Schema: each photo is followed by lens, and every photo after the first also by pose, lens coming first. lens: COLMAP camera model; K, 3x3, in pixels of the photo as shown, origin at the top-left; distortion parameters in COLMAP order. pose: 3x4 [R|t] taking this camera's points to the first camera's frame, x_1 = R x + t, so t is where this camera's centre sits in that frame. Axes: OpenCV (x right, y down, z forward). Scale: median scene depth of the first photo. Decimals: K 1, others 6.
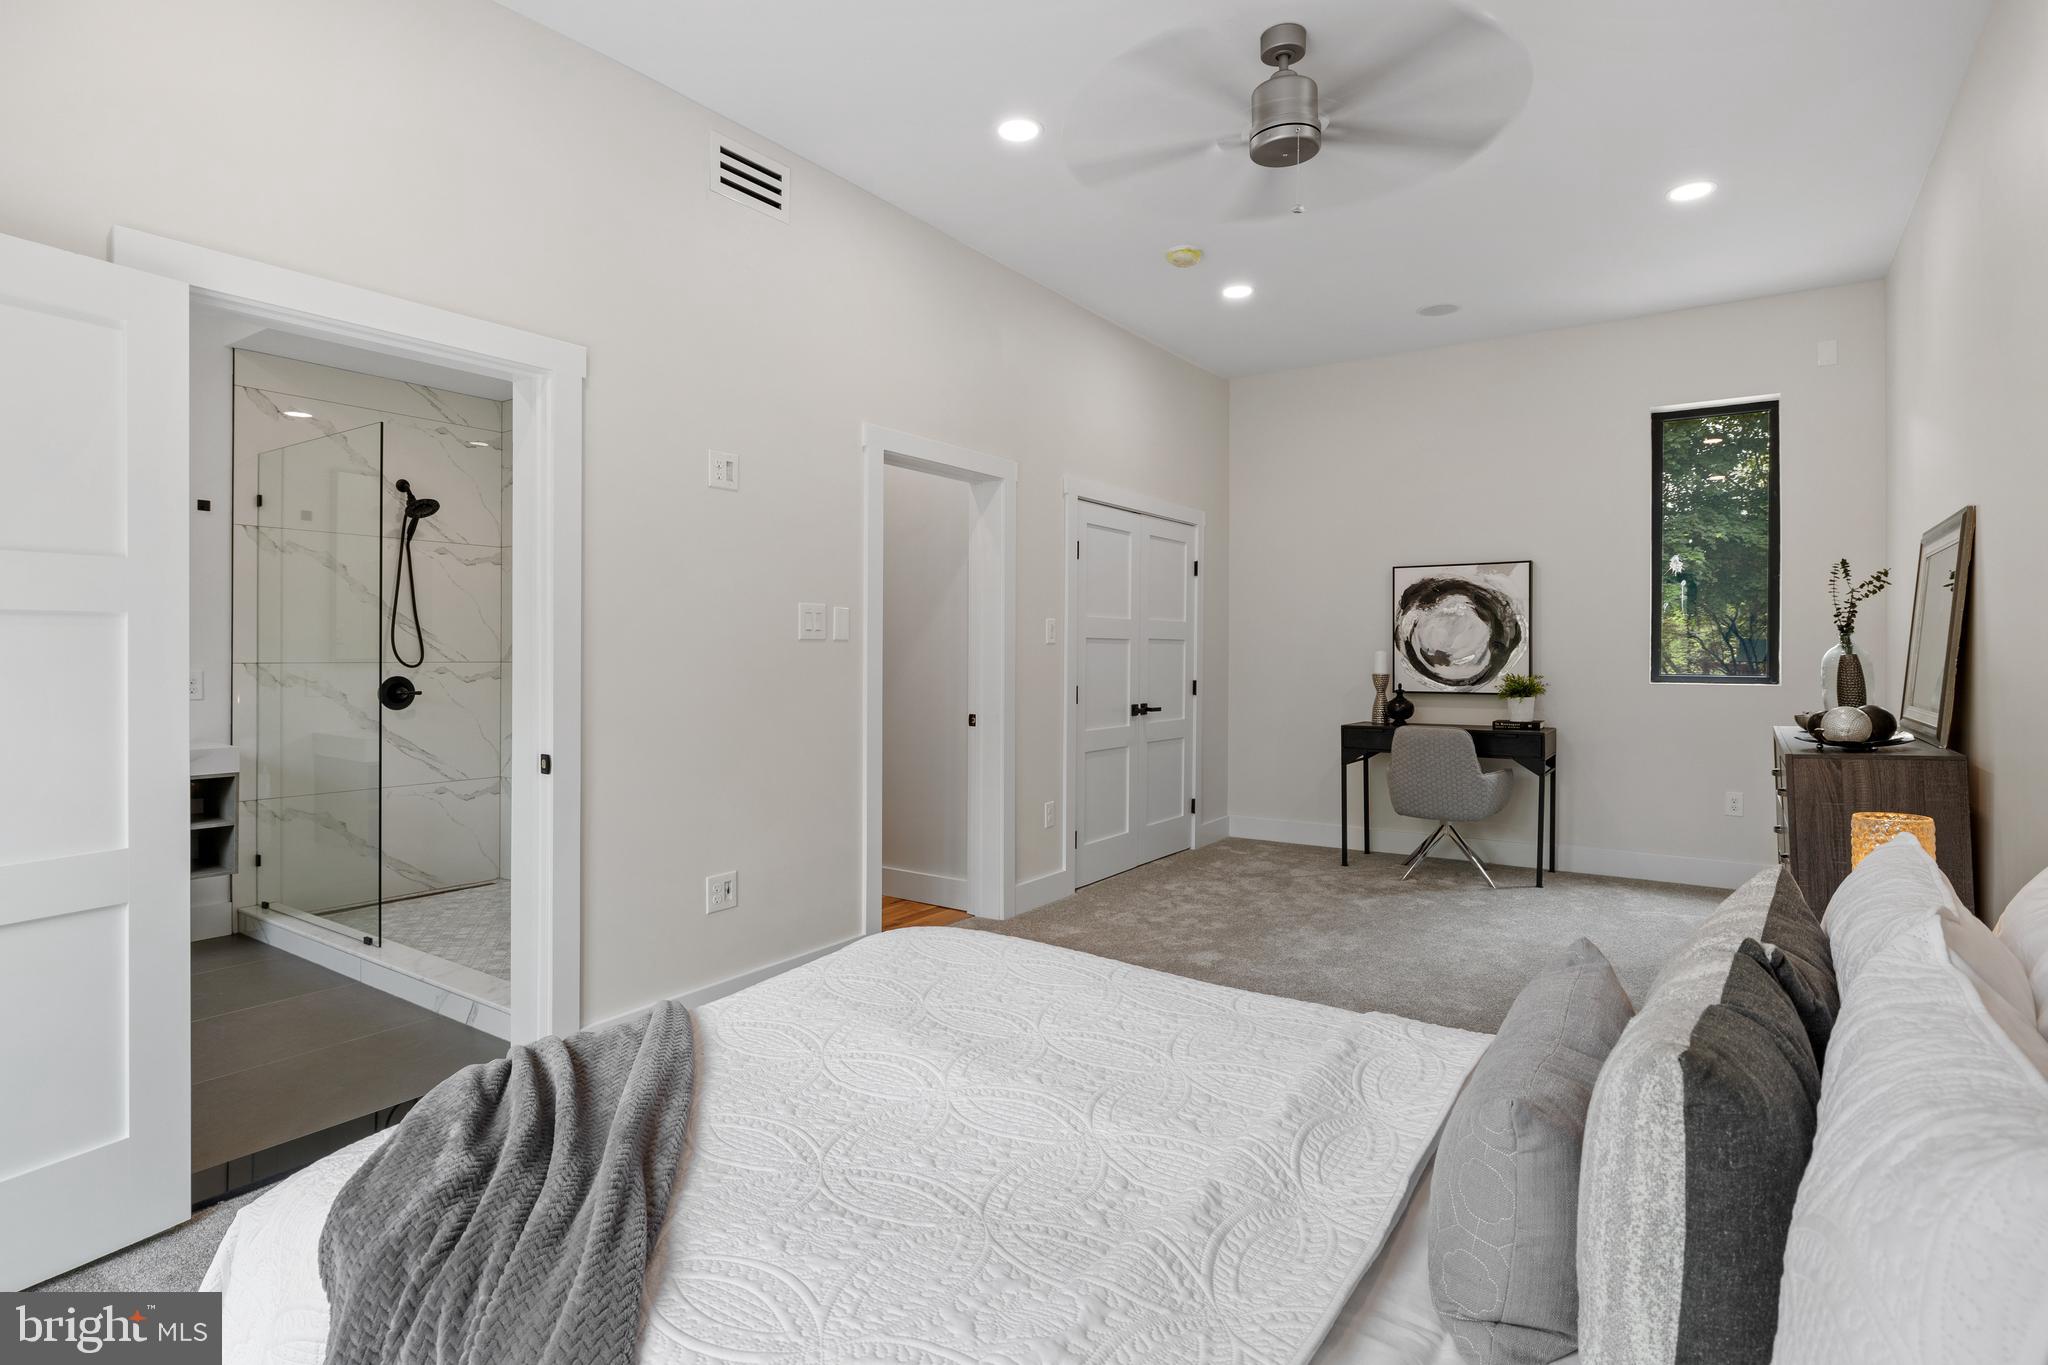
lens RADIAL K [[1041.6, 0, 1023.6], [0, 1041.6, 638.5], [0, 0, 1]] dist [-0.001434, -0.000209]
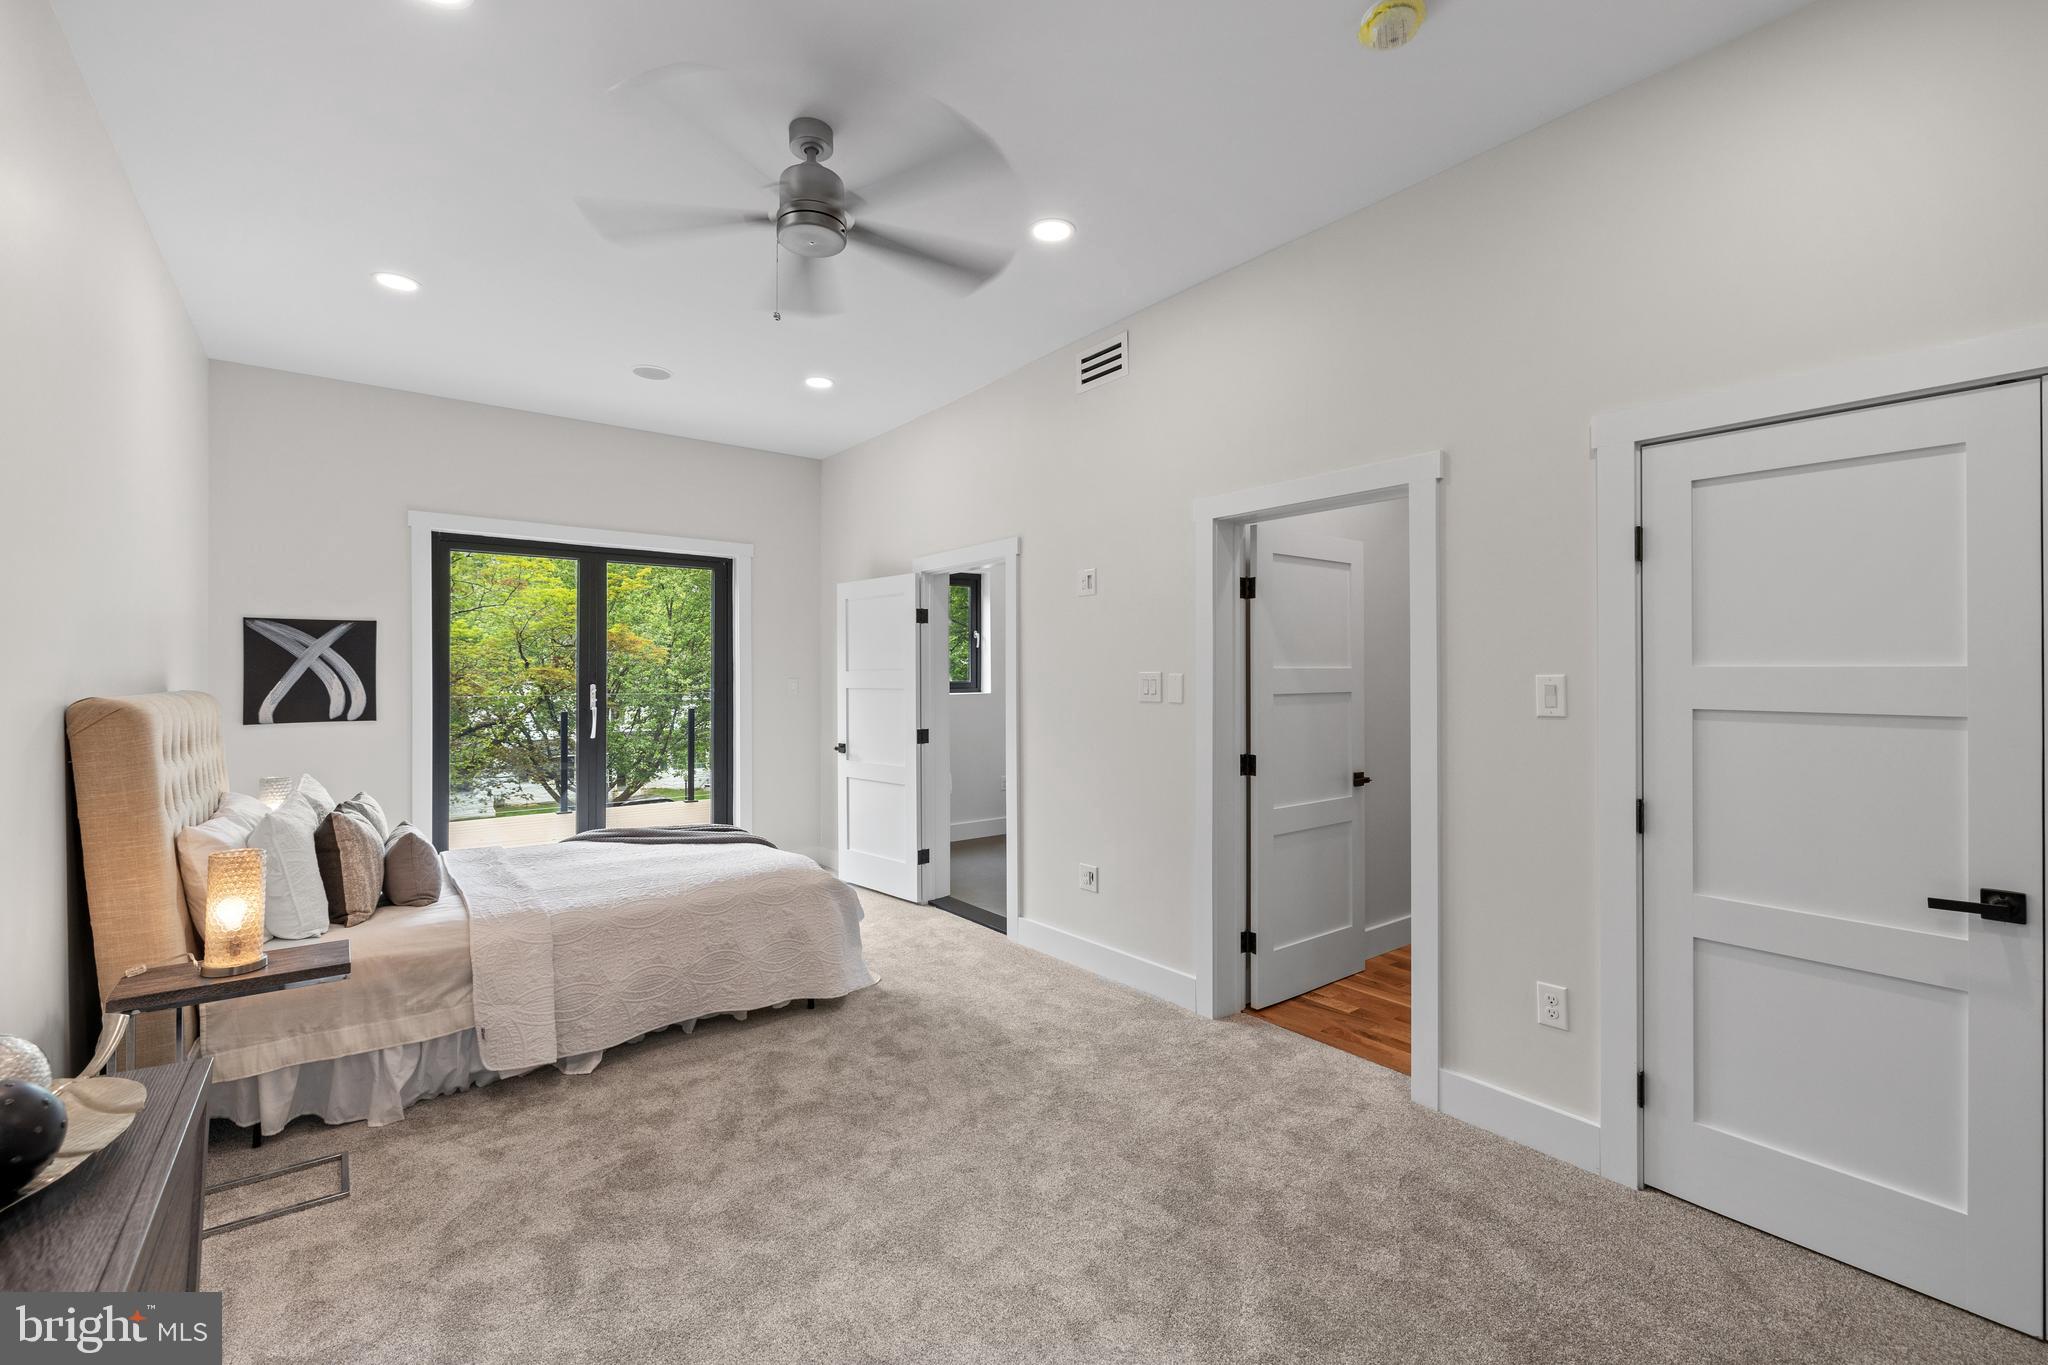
lens RADIAL K [[871.1, 0, 1024.0], [0, 871.1, 682.5], [0, 0, 1]] dist [0.000871, -0.000033]
pose [[-0.312646, -0.002509, -0.949866, 0.800739], [-0.001407, 0.999997, -0.002179, -0.018325], [0.949869, 0.000655, -0.312649, 1.177934]]
